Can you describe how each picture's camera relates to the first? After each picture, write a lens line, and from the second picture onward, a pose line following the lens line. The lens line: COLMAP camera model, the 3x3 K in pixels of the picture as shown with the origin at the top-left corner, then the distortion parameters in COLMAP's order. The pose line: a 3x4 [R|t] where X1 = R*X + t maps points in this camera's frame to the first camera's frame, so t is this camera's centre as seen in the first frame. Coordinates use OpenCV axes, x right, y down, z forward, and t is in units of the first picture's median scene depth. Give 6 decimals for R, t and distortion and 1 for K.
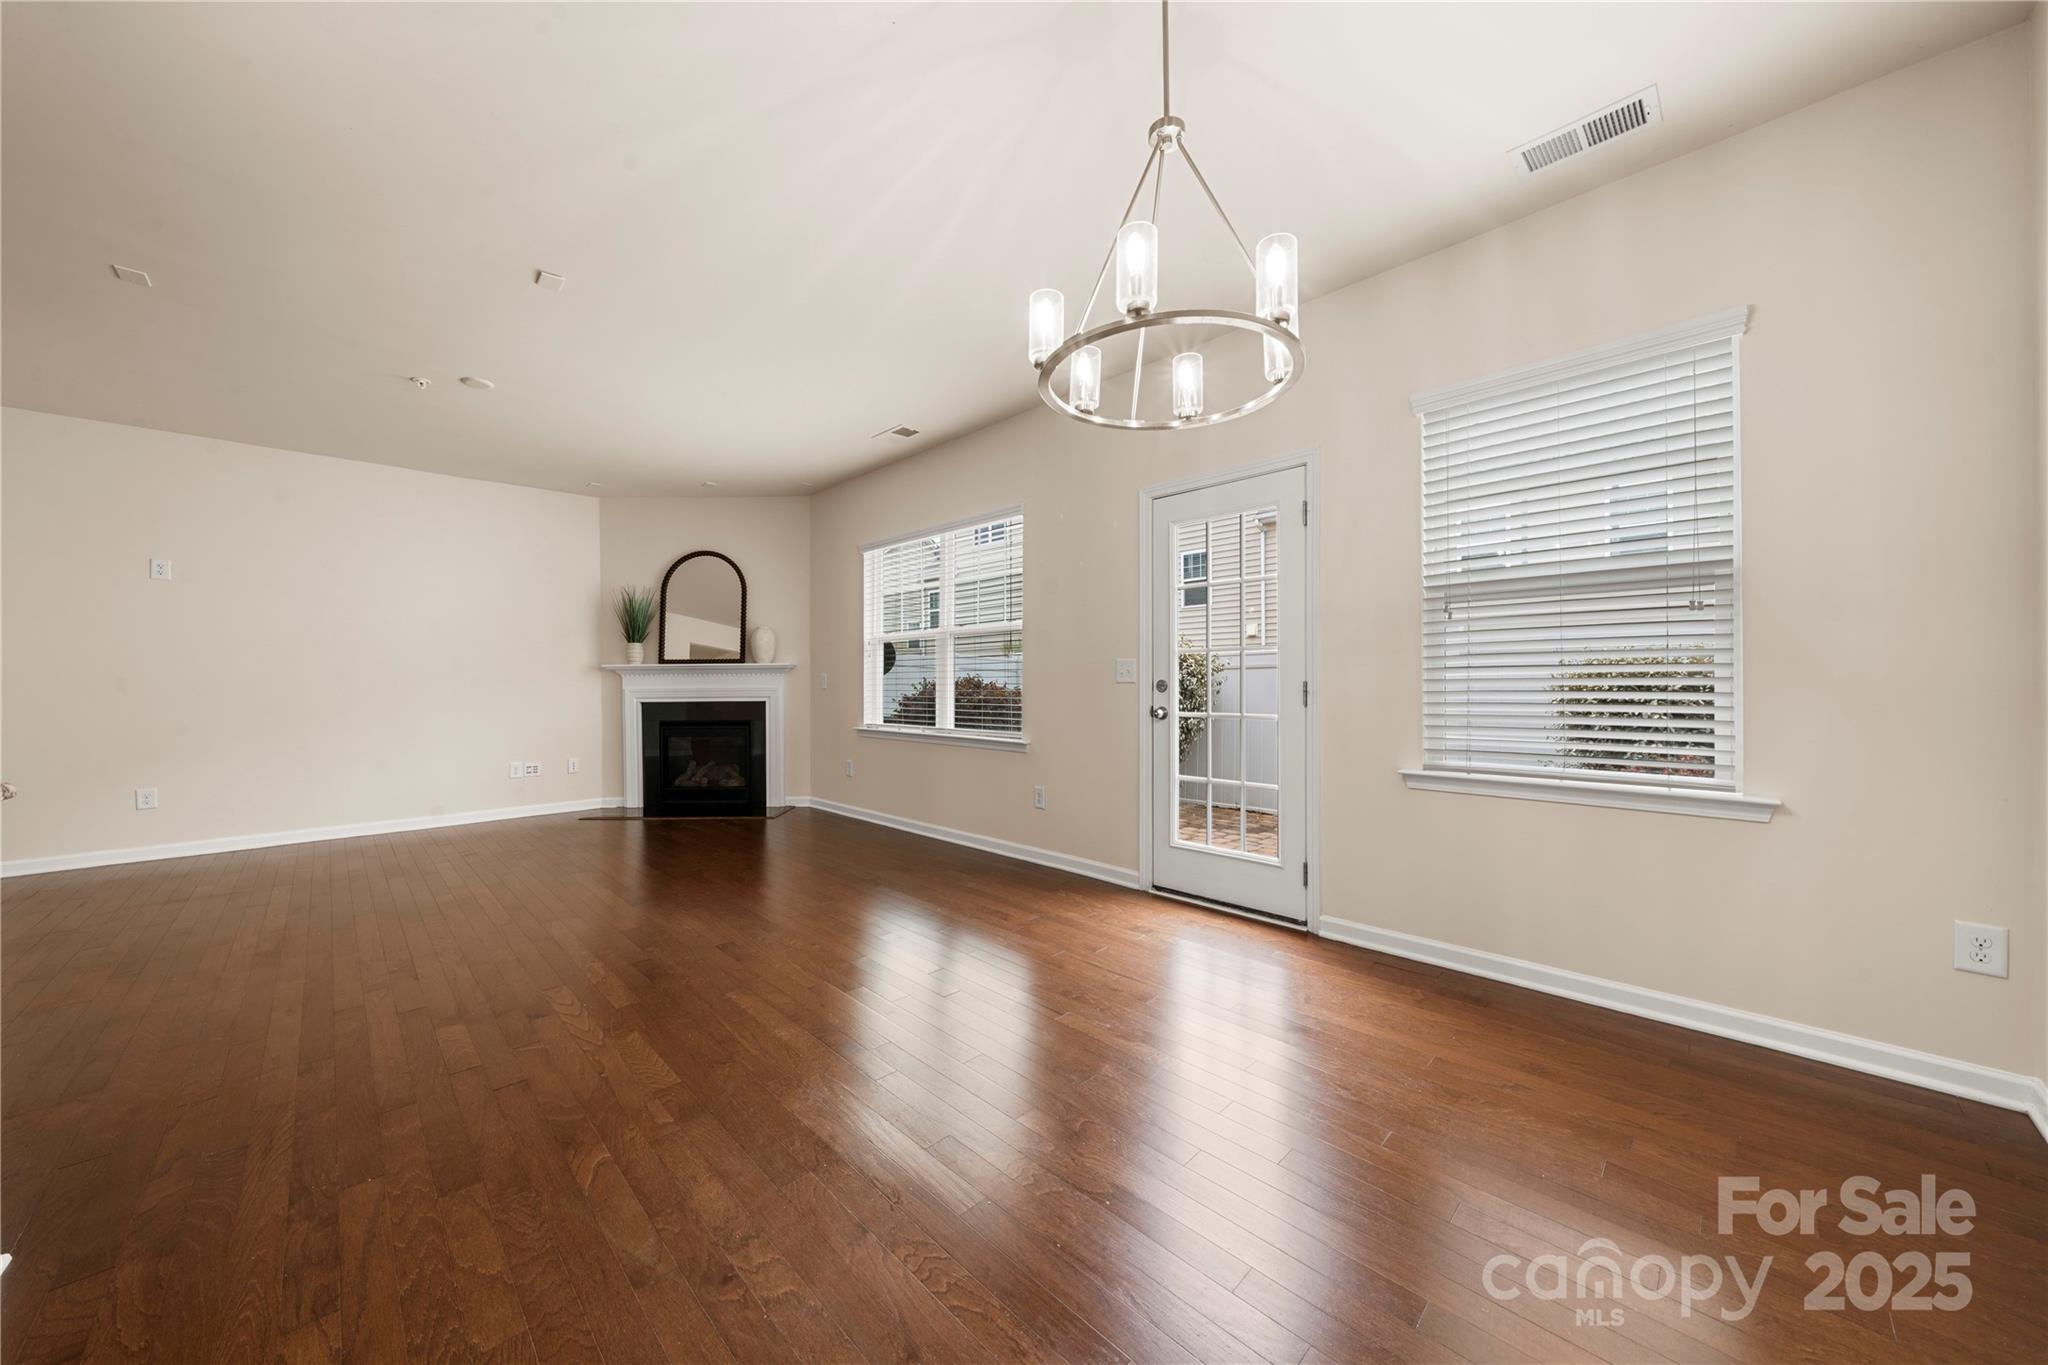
lens RADIAL K [[717.7, 0, 1011.5], [0, 717.7, 677.7], [0, 0, 1]] dist [-0.007754, -0.000667]
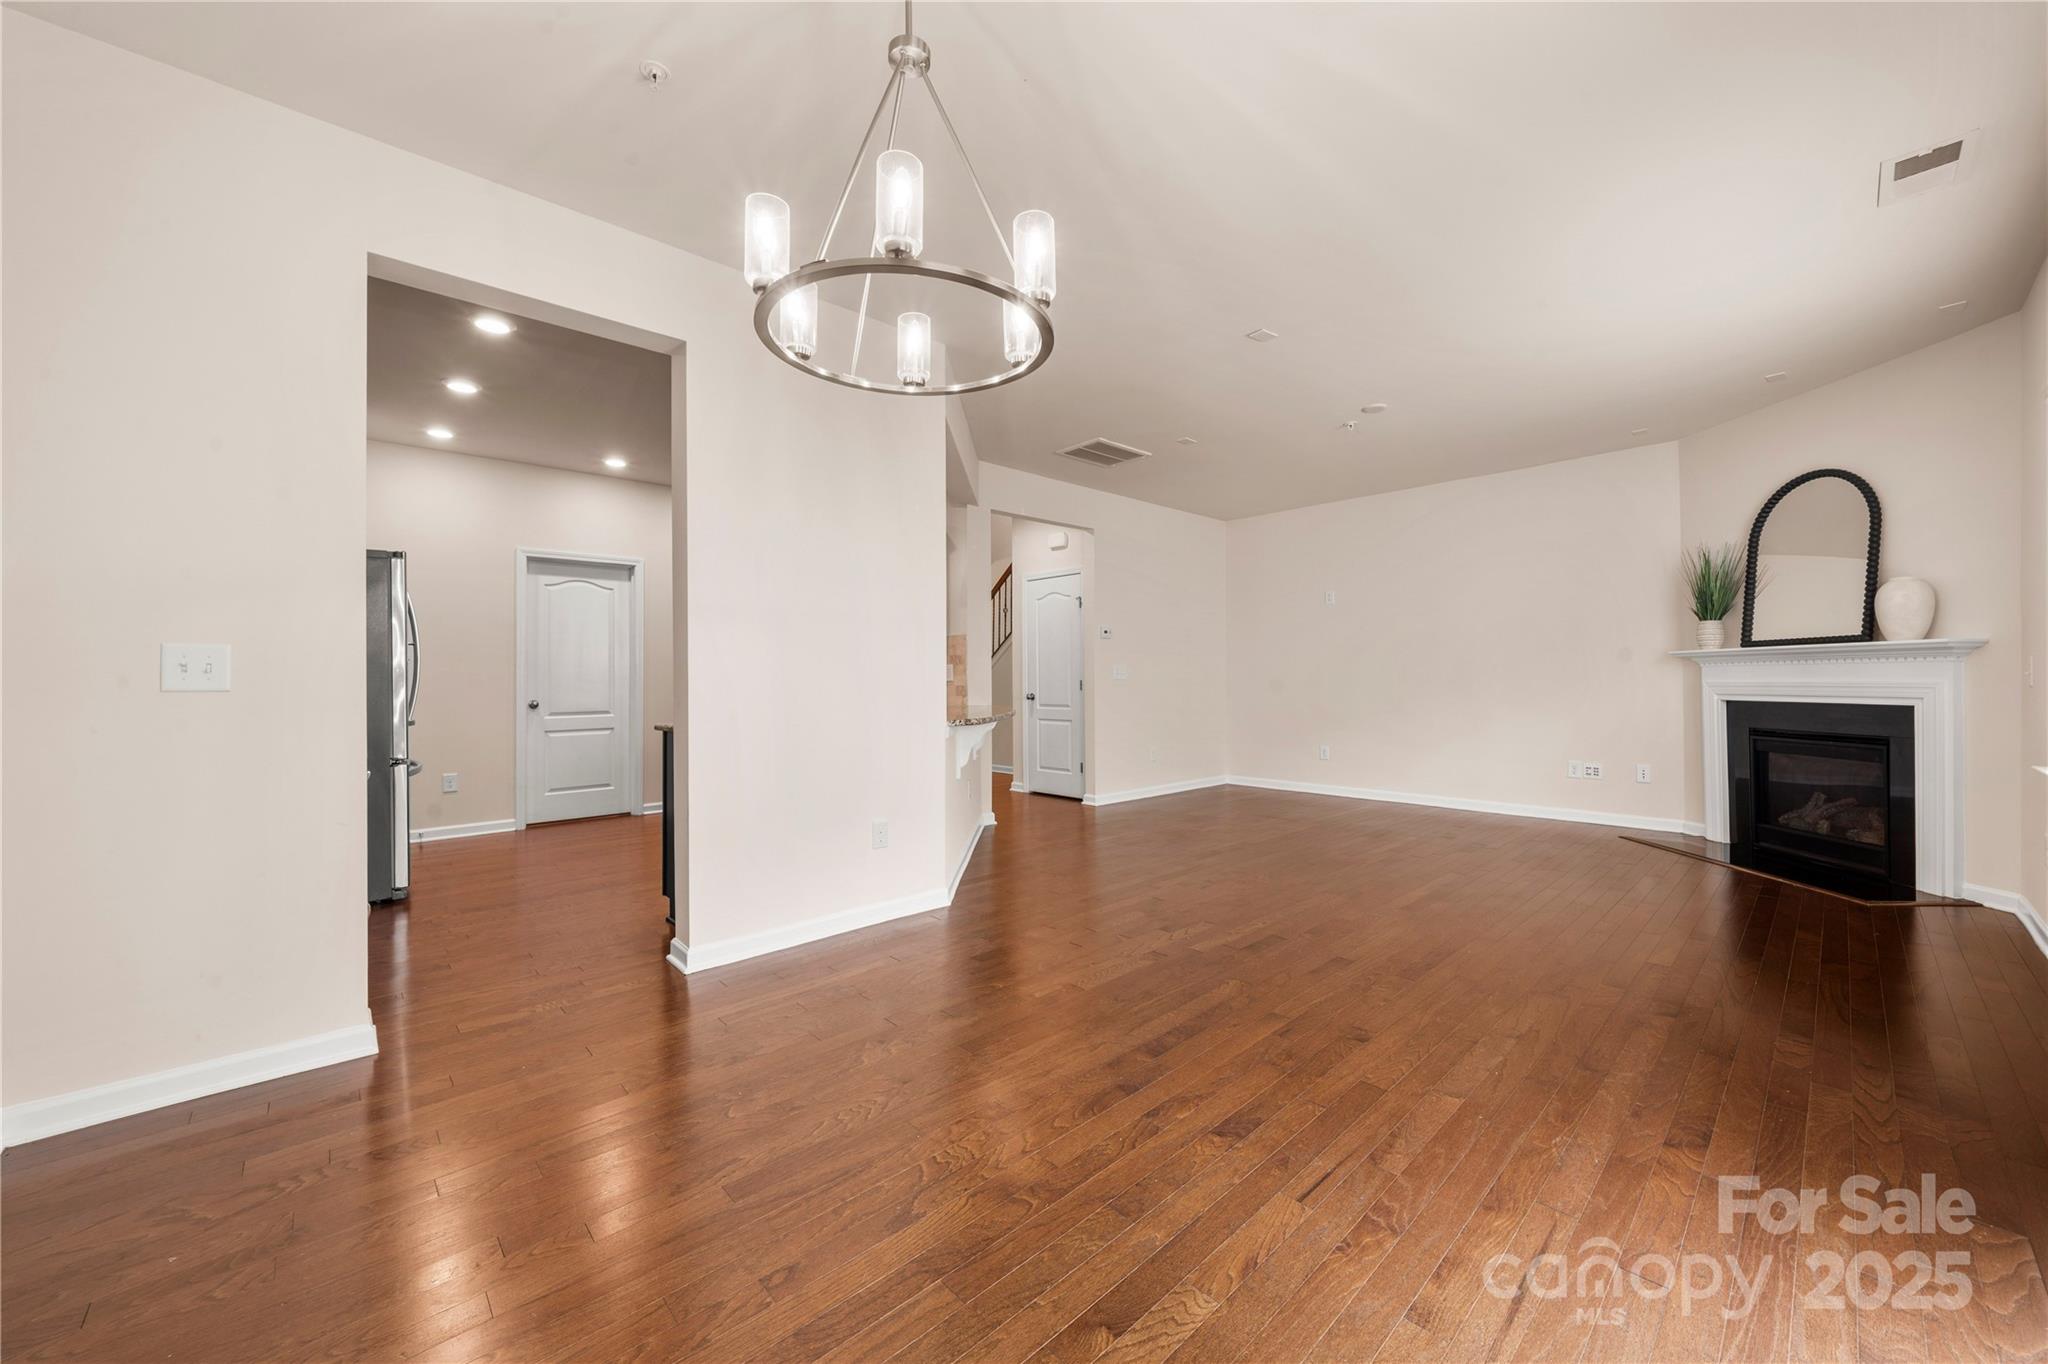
lens RADIAL K [[761.0, 0, 1015.0], [0, 761.0, 677.8], [0, 0, 1]] dist [-0.003788, 0.000280]
pose [[-0.028976, 0.004933, -0.999568, 0.285304], [0.009445, 0.999945, 0.004661, 0.000526], [0.999535, -0.009305, -0.029021, 0.294757]]
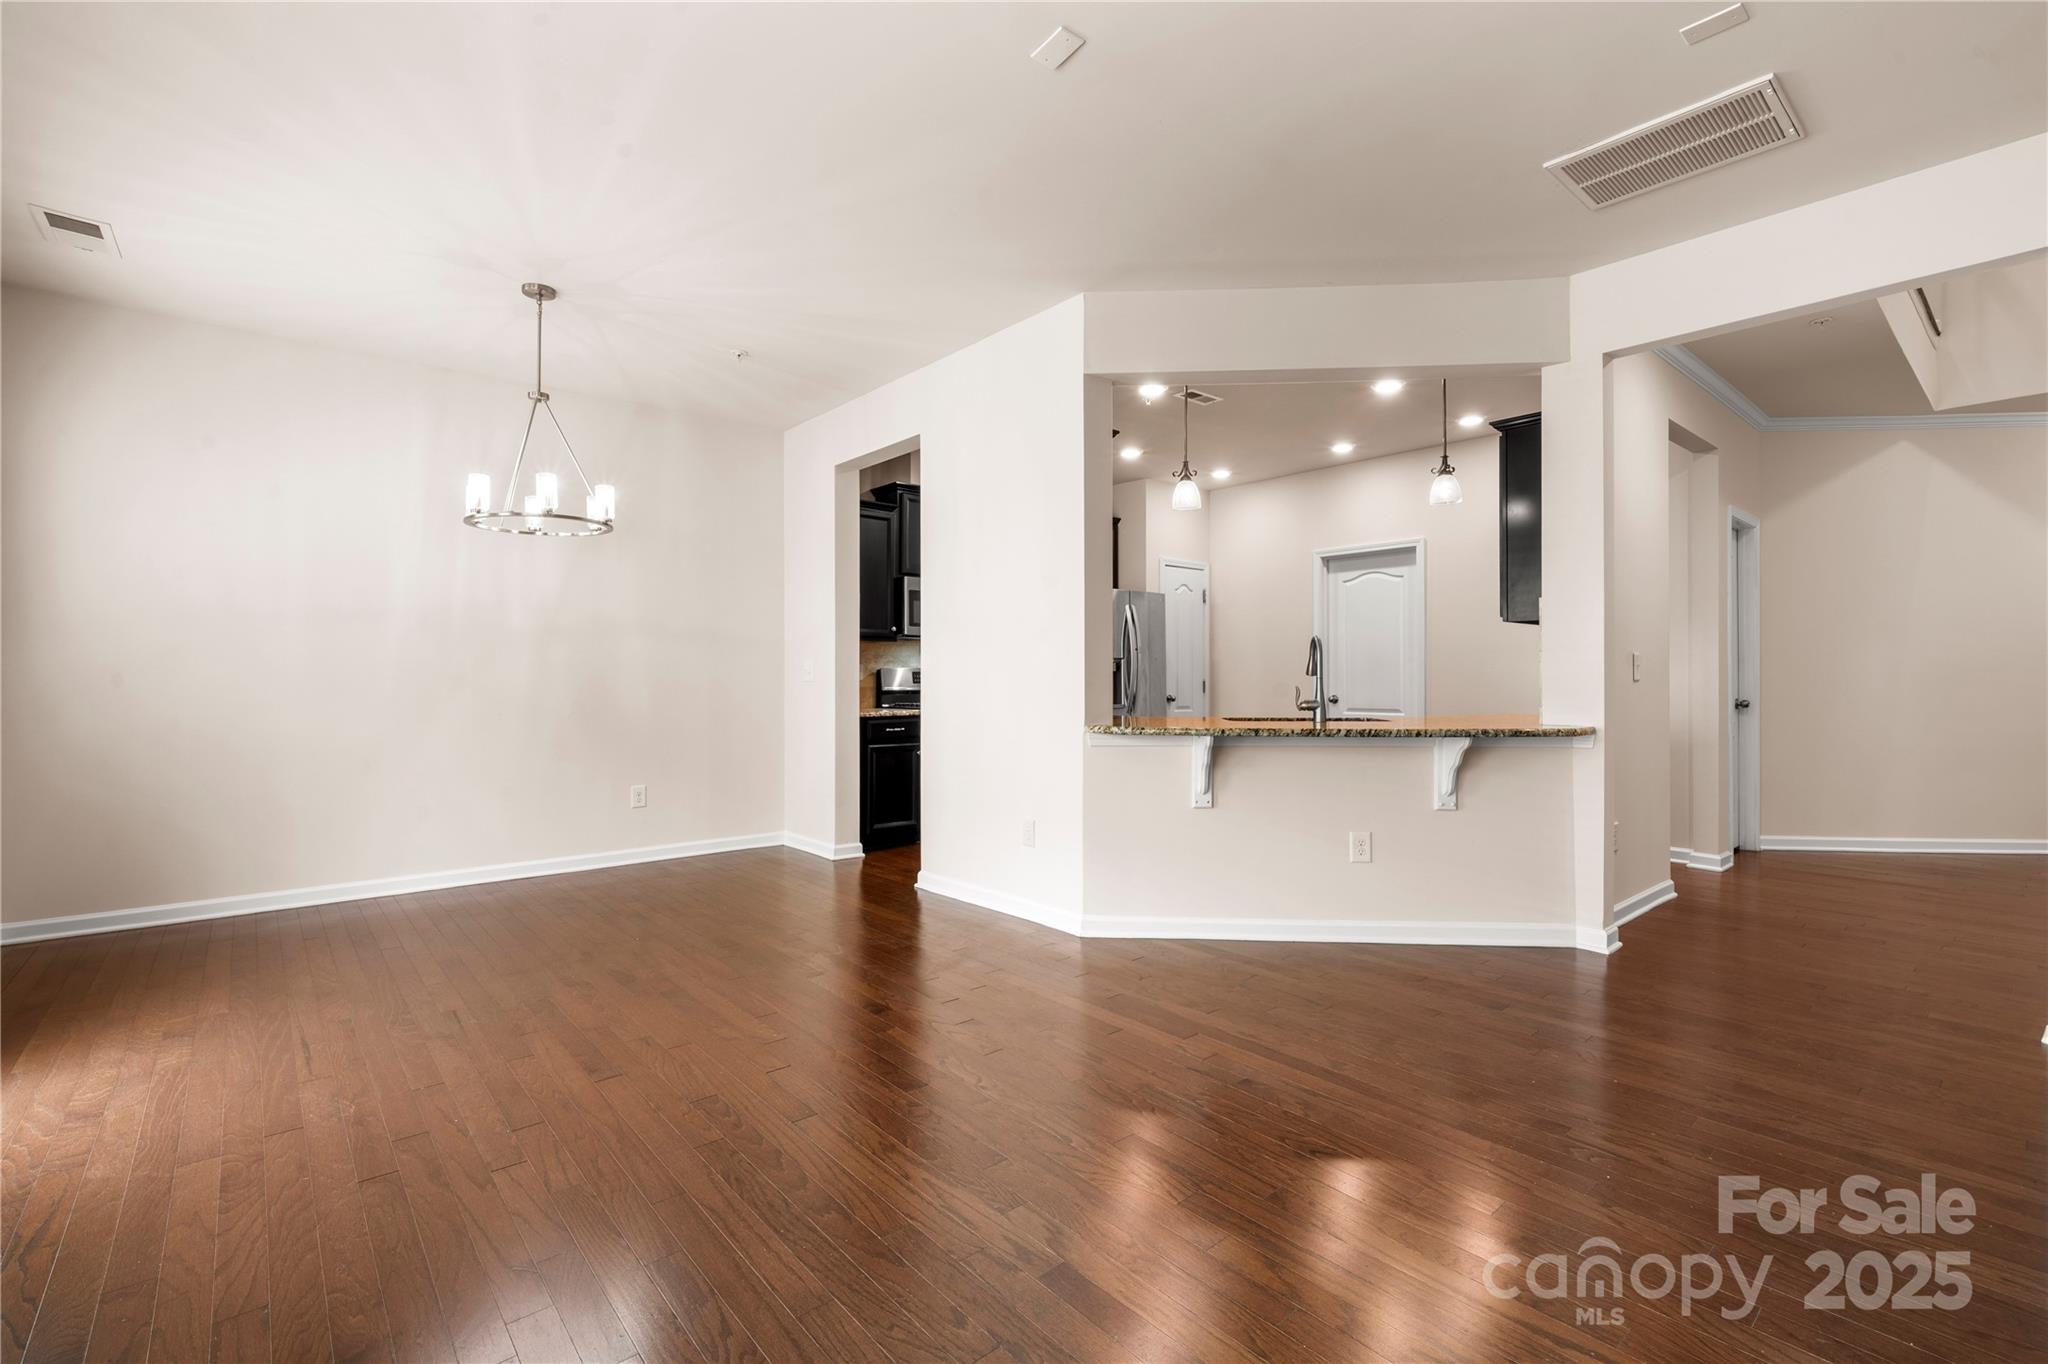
lens RADIAL K [[898.6, 0, 1019.4], [0, 898.6, 682.7], [0, 0, 1]] dist [-0.001267, -0.000244]
pose [[-0.998428, 0.008730, 0.055365, -0.315887], [0.008778, 0.999961, 0.000612, 0.007104], [-0.055358, 0.001097, -0.998466, 0.854309]]
